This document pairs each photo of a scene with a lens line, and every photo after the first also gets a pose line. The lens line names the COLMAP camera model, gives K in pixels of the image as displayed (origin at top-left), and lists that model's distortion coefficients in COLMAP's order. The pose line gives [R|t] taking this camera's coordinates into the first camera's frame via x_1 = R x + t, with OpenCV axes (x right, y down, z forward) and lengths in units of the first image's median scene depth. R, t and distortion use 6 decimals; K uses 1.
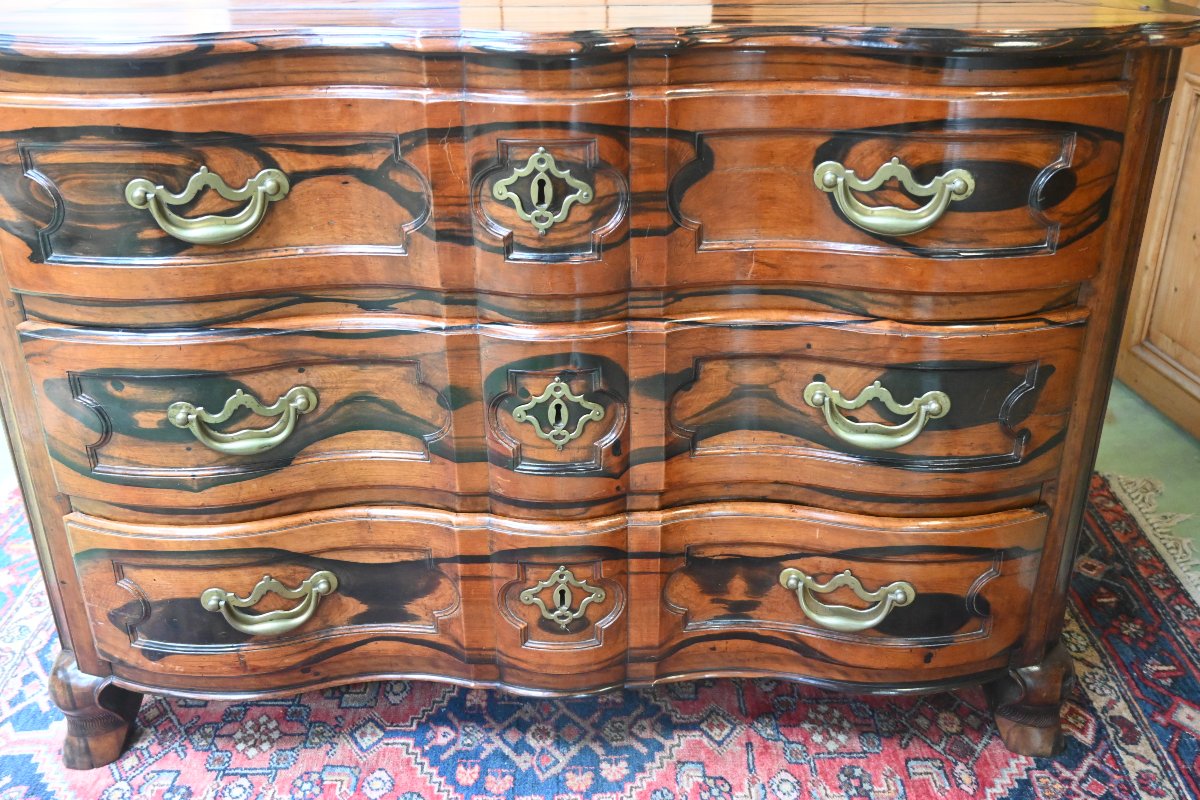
lens RADIAL K [[1207.6, 0, 598.4], [0, 1207.6, 398.0], [0, 0, 1]] dist [0.006216, 0.000000]
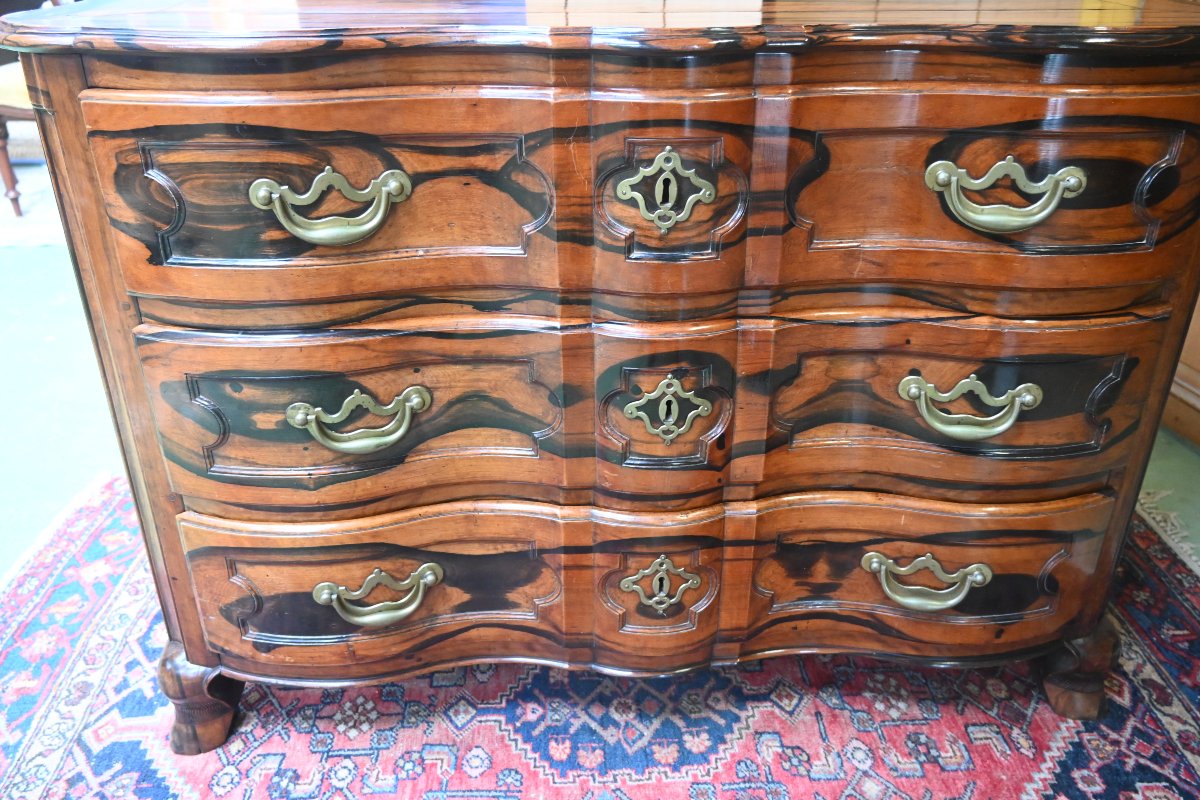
lens RADIAL K [[982.0, 0, 599.7], [0, 982.0, 398.2], [0, 0, 1]] dist [0.026186, -0.028281]
pose [[0.999084, -0.011777, 0.041133, -0.117486], [0.011561, 0.999918, 0.005486, -0.001955], [-0.041194, -0.005006, 0.999139, 0.151089]]
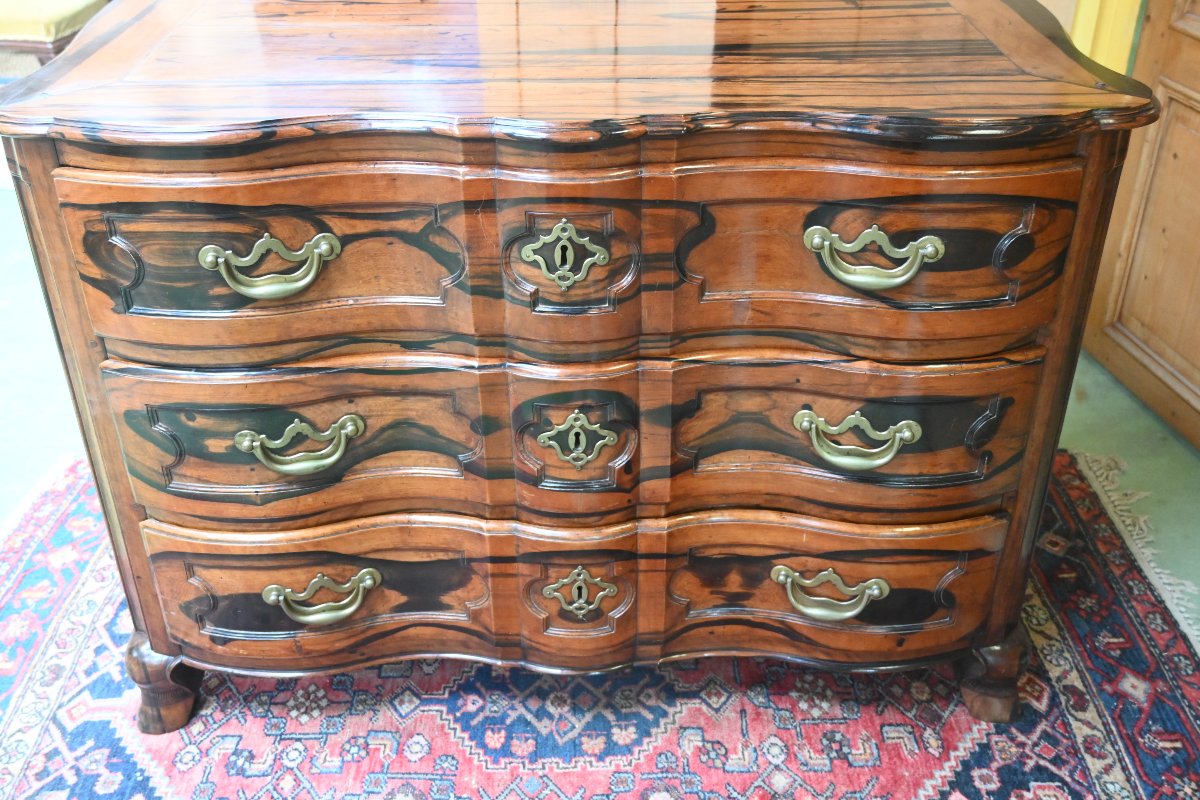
lens RADIAL K [[1207.6, 0, 598.3], [0, 1207.6, 398.8], [0, 0, 1]] dist [0.006216, 0.000000]
pose [[0.999999, -0.000470, 0.001057, -0.013667], [0.000391, 0.997286, 0.073623, -0.101691], [-0.001088, -0.073623, 0.997286, -0.122826]]
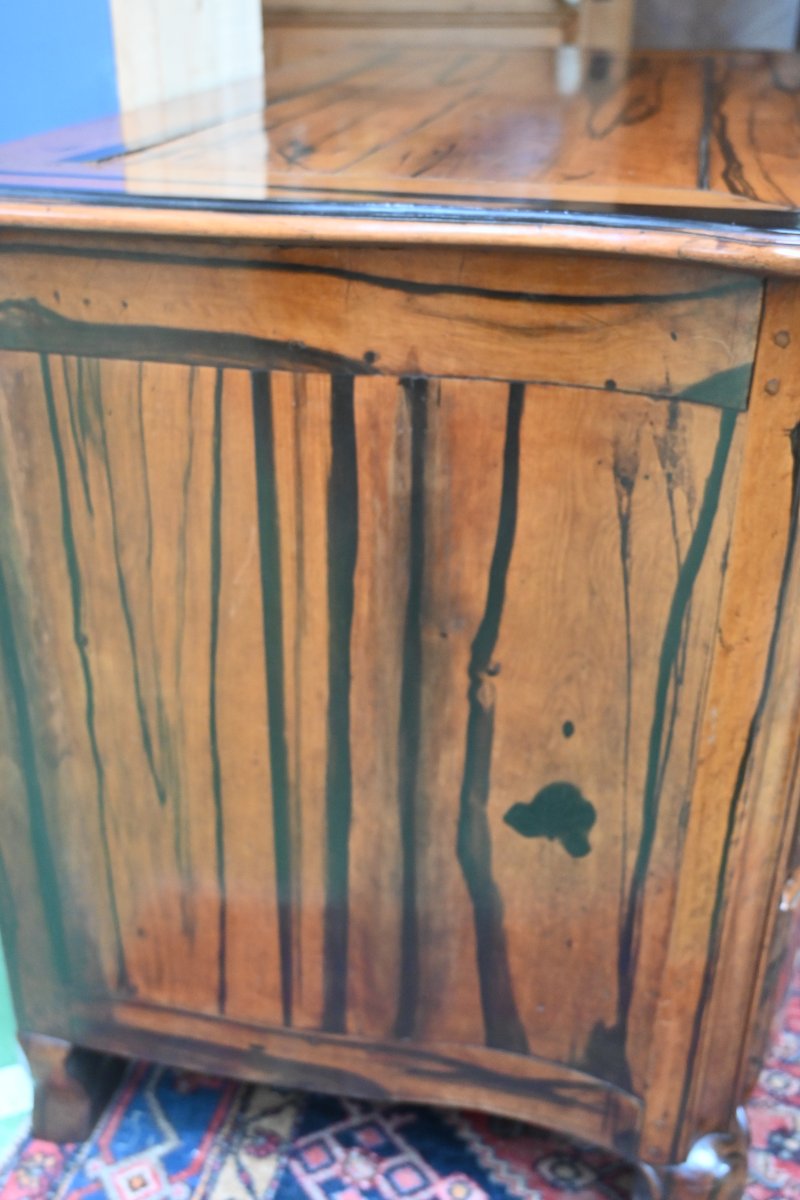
lens RADIAL K [[1207.6, 0, 392.6], [0, 1207.6, 592.1], [0, 0, 1]] dist [0.006216, 0.000000]
pose [[0.240277, -0.452194, 0.858945, -1.020071], [0.445676, 0.837482, 0.316223, -0.378769], [-0.862346, 0.306830, 0.402760, 0.861911]]
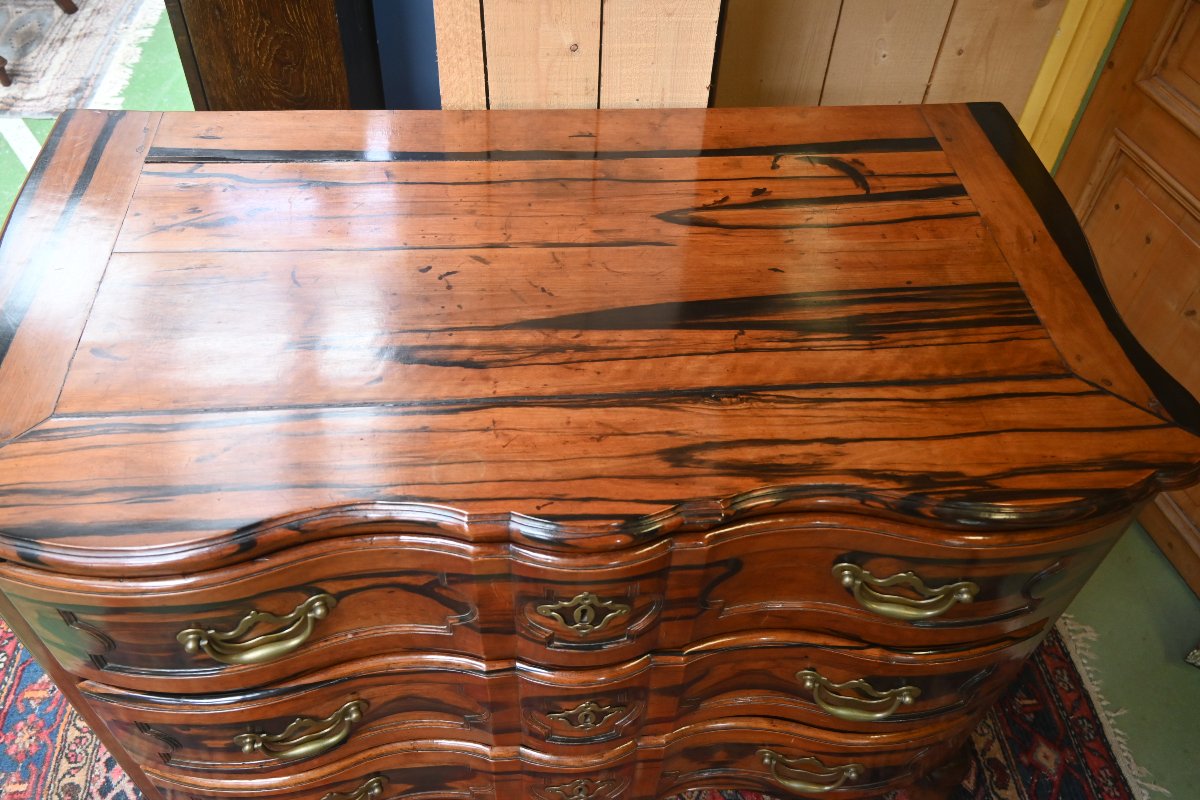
lens RADIAL K [[982.0, 0, 598.6], [0, 982.0, 397.7], [0, 0, 1]] dist [0.026186, -0.028281]
pose [[0.995447, -0.028573, 0.090935, -0.090972], [-0.005519, 0.935137, 0.354243, -0.554604], [-0.095158, -0.353132, 0.930722, 0.223992]]
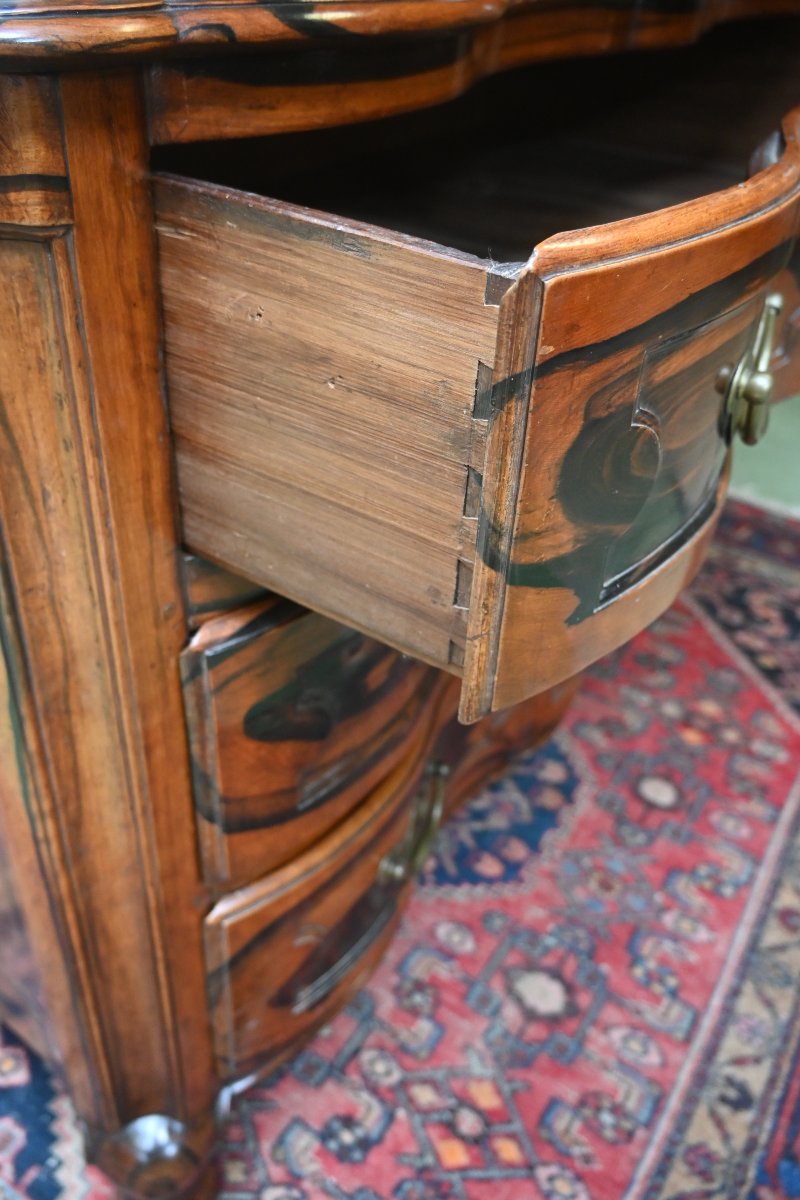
lens RADIAL K [[982.0, 0, 396.1], [0, 982.0, 596.8], [0, 0, 1]] dist [0.026186, -0.028281]
pose [[0.545192, -0.462990, 0.698860, -0.659600], [0.334174, 0.884582, 0.325334, -0.169936], [-0.768826, 0.056171, 0.636986, 0.614634]]
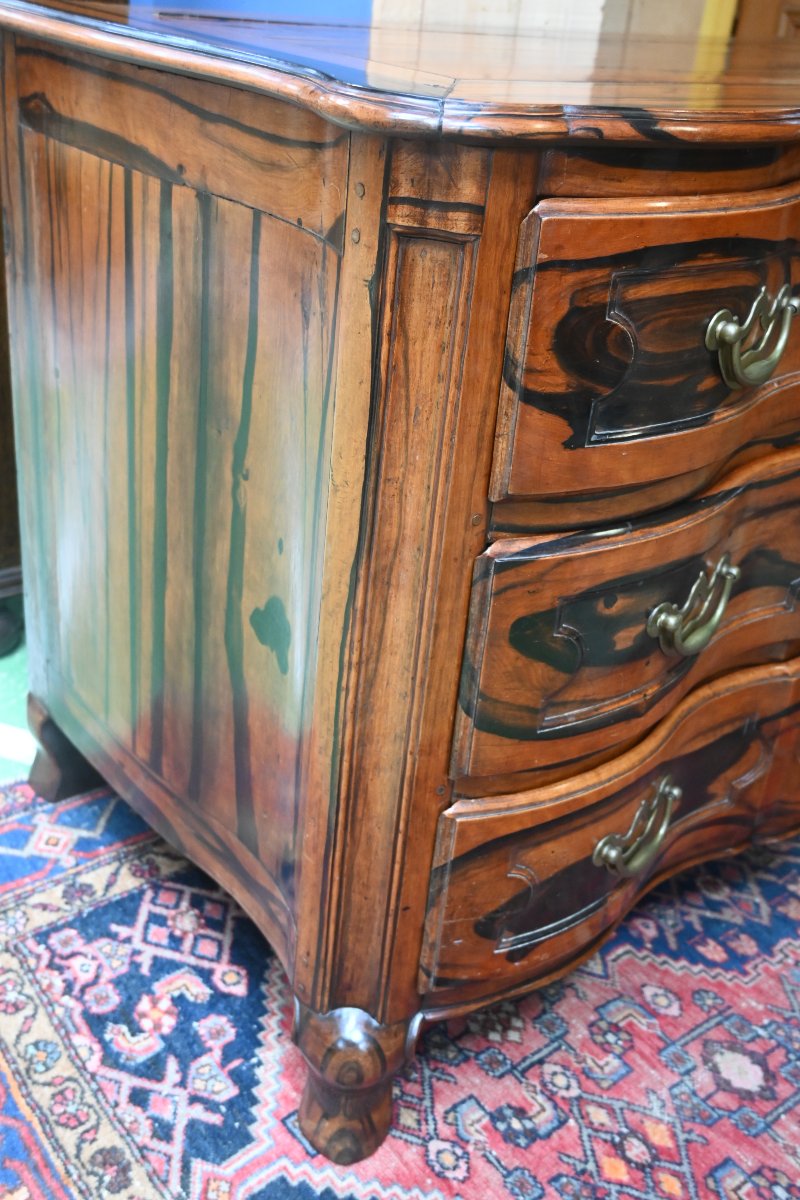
lens RADIAL K [[1207.6, 0, 395.3], [0, 1207.6, 597.2], [0, 0, 1]] dist [0.006216, 0.000000]
pose [[0.782814, -0.230301, 0.578069, -0.852123], [0.203055, 0.972679, 0.112538, -0.112451], [-0.588193, 0.029283, 0.808190, 0.439423]]
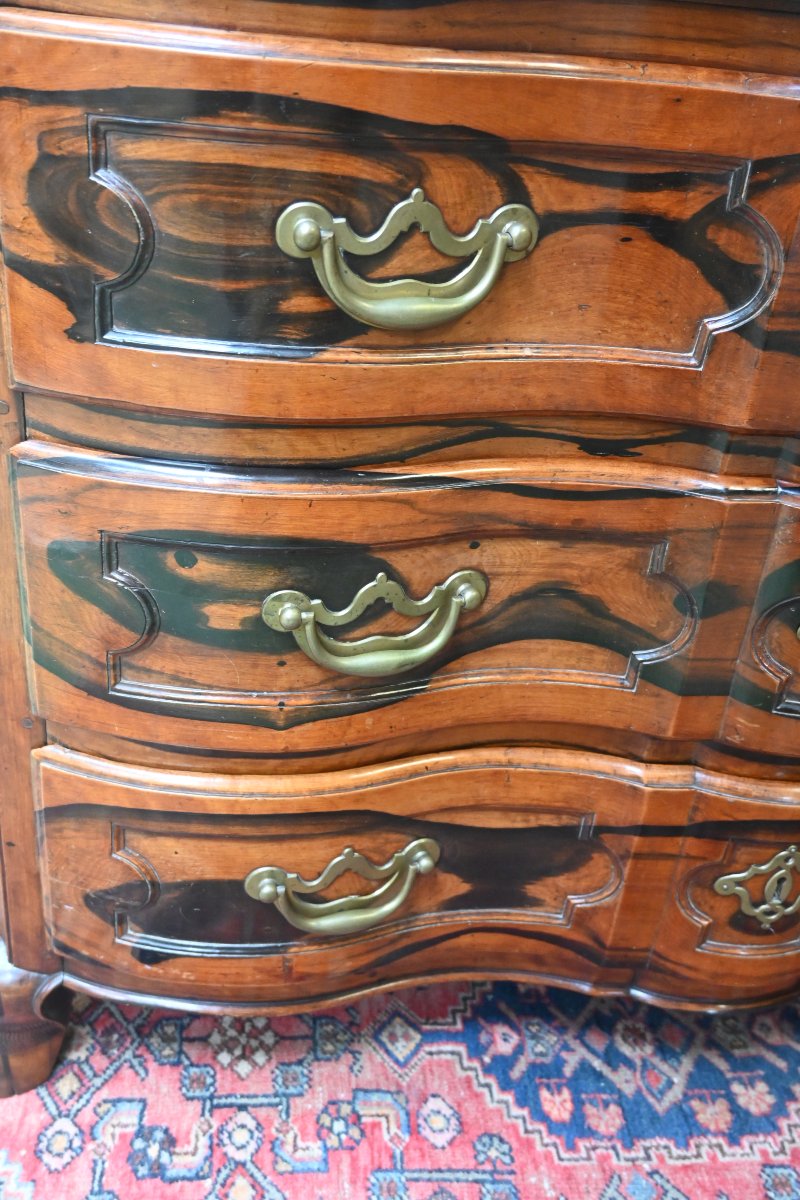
lens RADIAL K [[1207.6, 0, 394.1], [0, 1207.6, 596.0], [0, 0, 1]] dist [0.006216, 0.000000]
pose [[0.992138, 0.042672, 0.117651, -0.335135], [-0.051274, 0.996151, 0.071088, -0.036303], [-0.114165, -0.076561, 0.990507, 0.365594]]
